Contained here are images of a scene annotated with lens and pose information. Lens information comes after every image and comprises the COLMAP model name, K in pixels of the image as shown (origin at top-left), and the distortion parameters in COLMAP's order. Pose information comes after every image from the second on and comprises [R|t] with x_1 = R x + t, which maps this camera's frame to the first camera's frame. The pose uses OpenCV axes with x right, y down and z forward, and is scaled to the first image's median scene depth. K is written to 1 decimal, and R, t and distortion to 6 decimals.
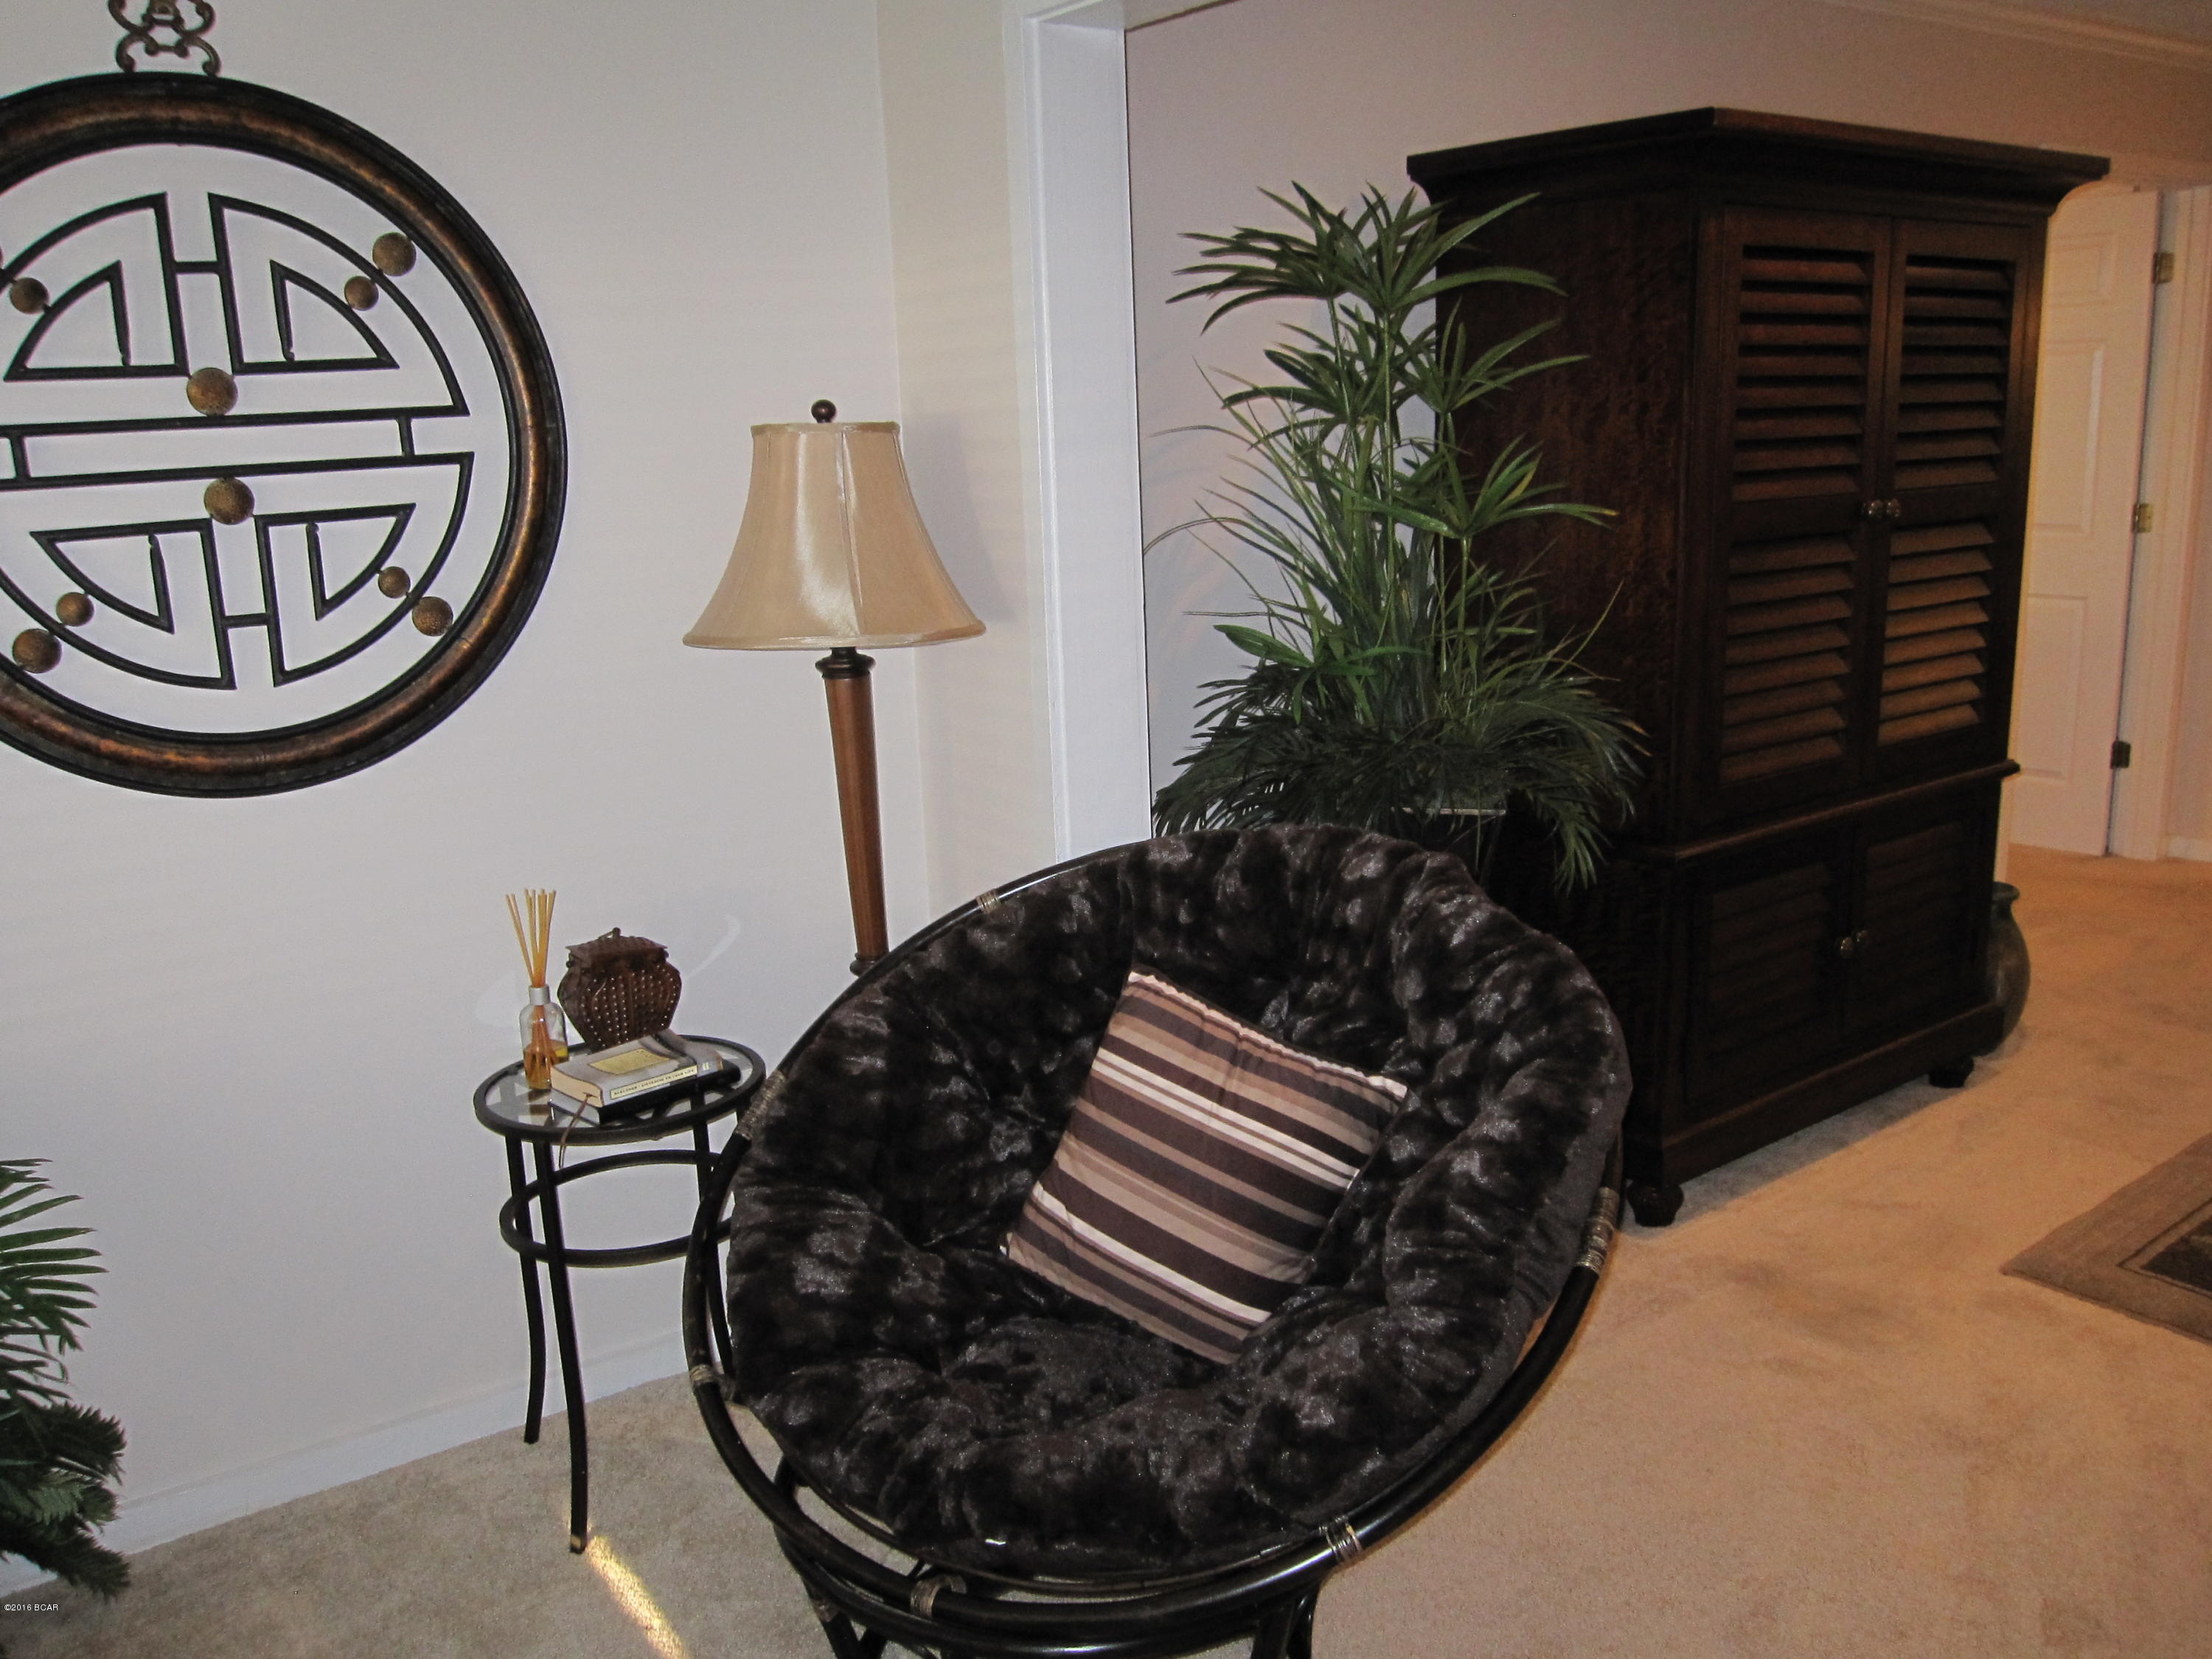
lens RADIAL K [[1789.4, 0, 1106.0], [0, 1789.4, 829.5], [0, 0, 1]] dist [-0.028883, 0.000173]
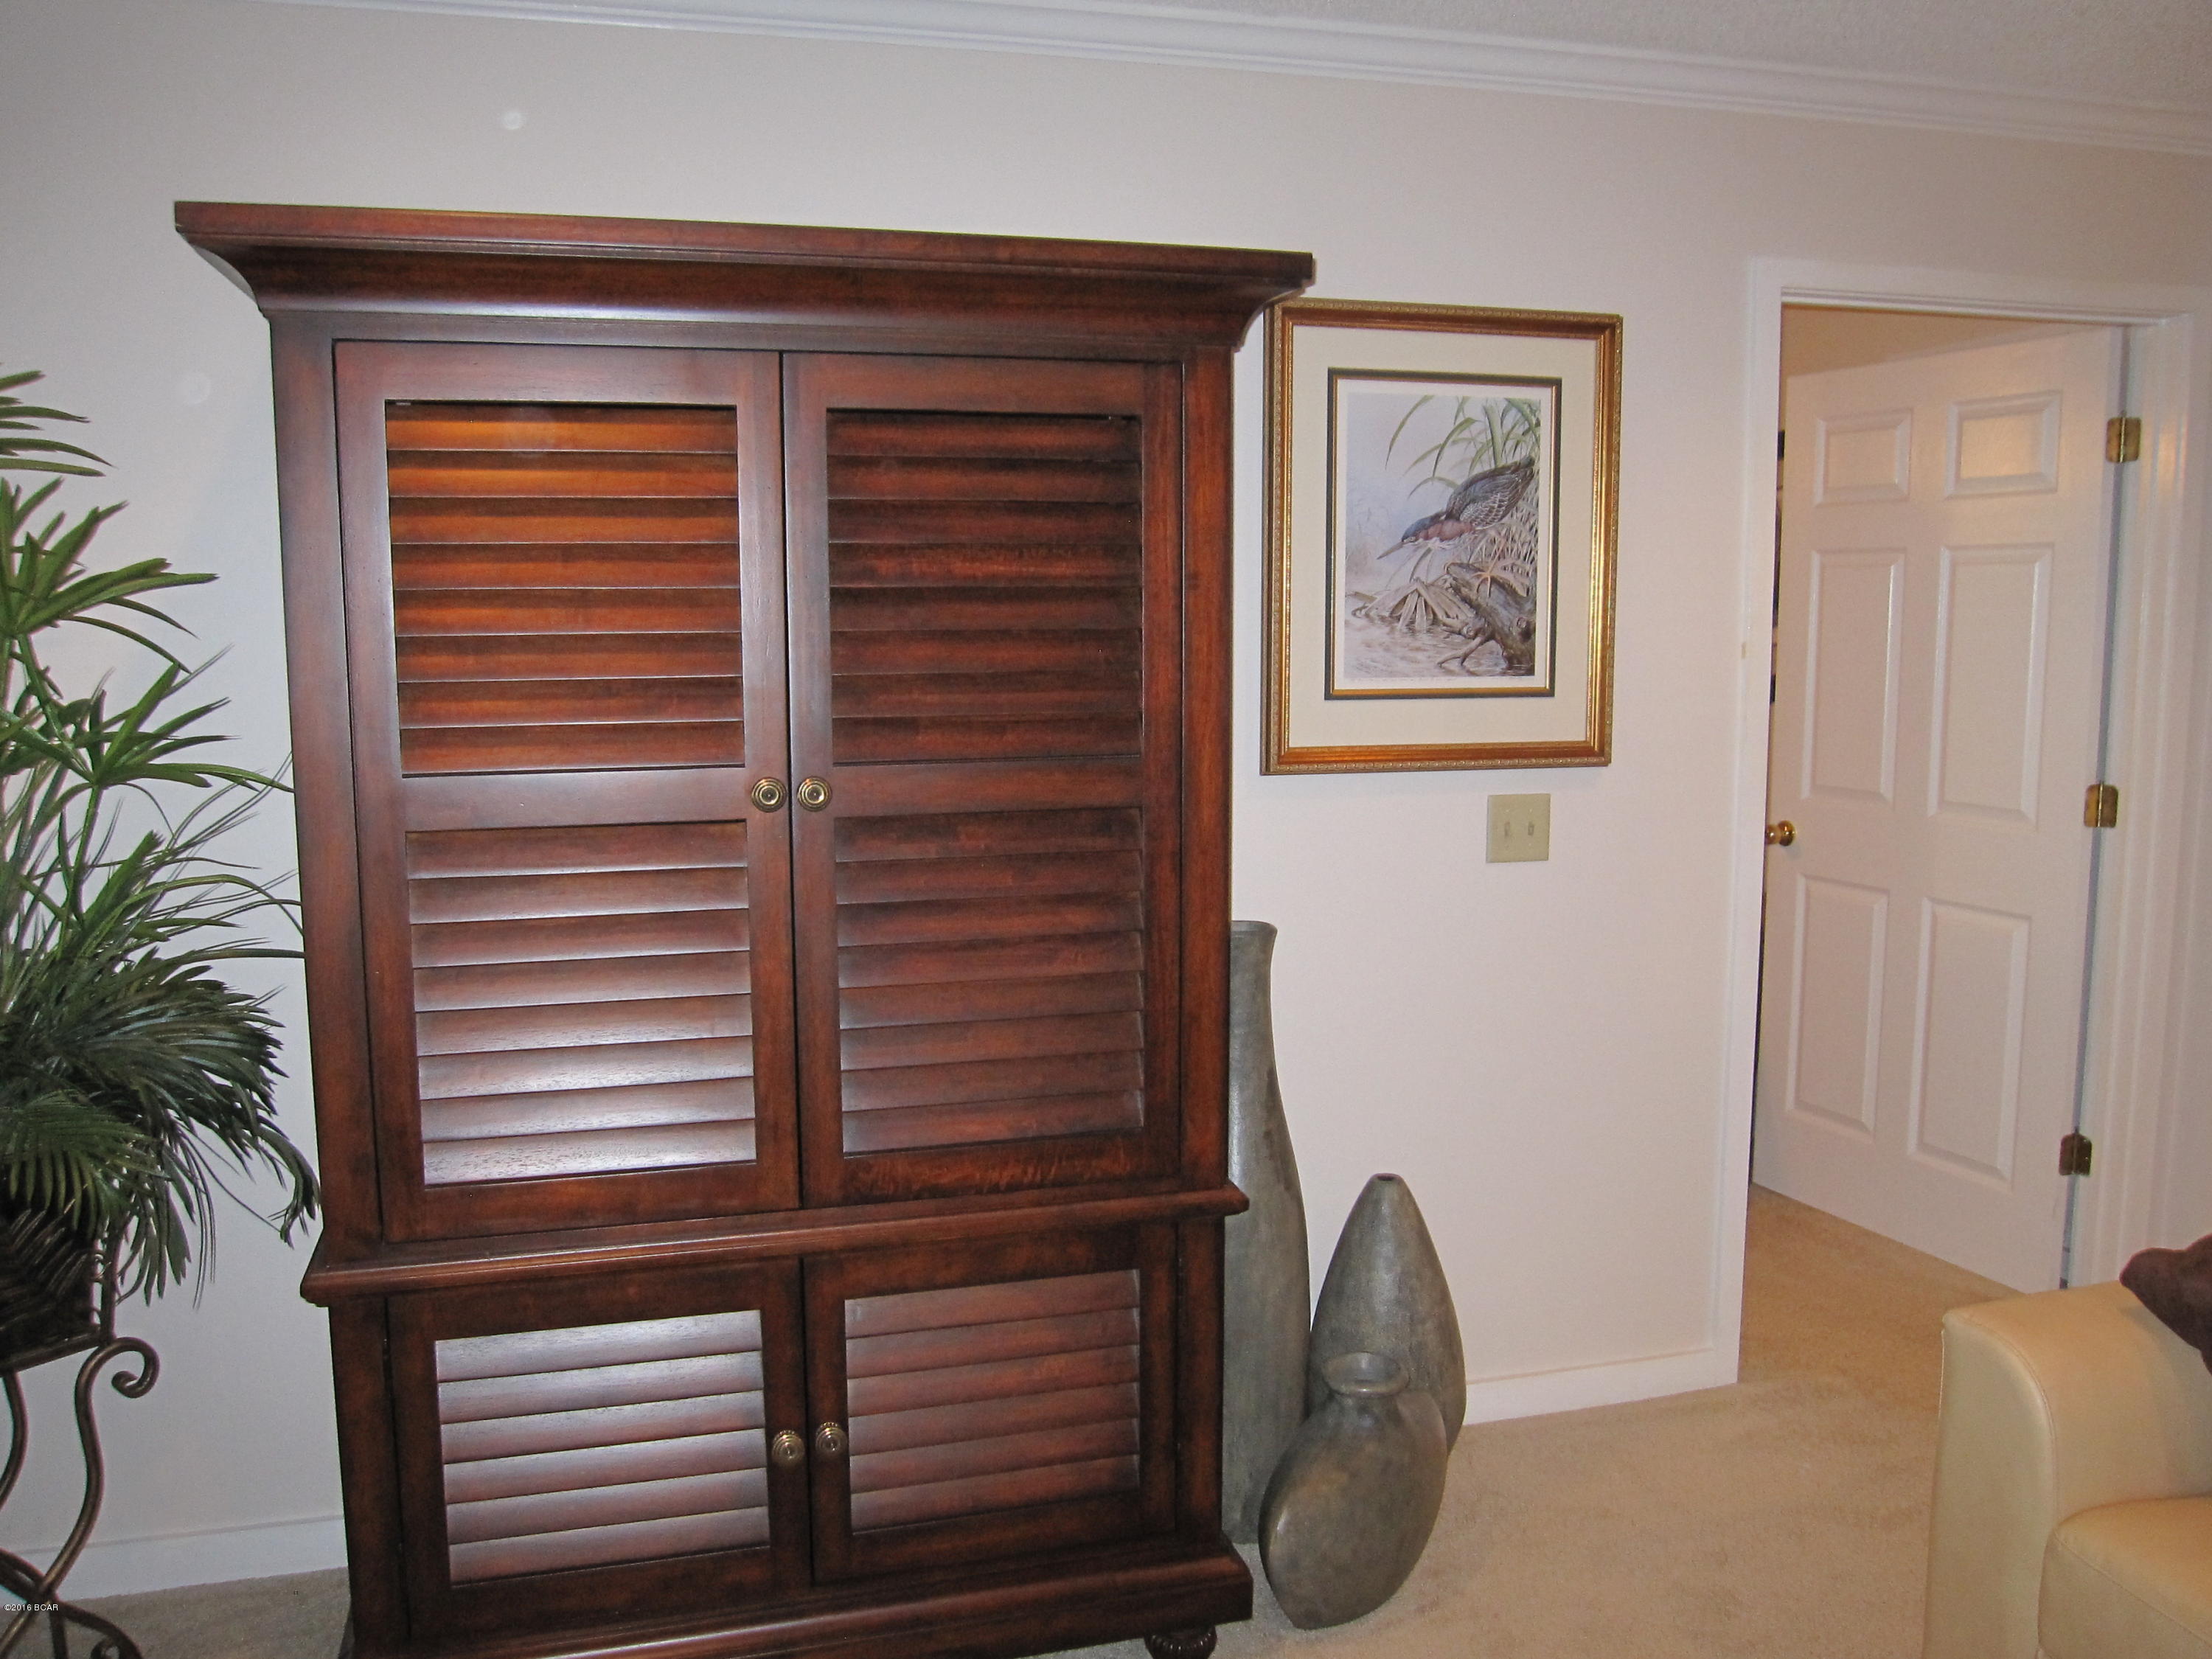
lens RADIAL K [[1789.4, 0, 1106.0], [0, 1789.4, 829.5], [0, 0, 1]] dist [-0.028883, 0.000173]
pose [[0.943644, 0.075741, -0.322179, 0.459662], [-0.104968, 0.991696, -0.074307, -0.080871], [0.313876, 0.103938, 0.943758, 0.260887]]
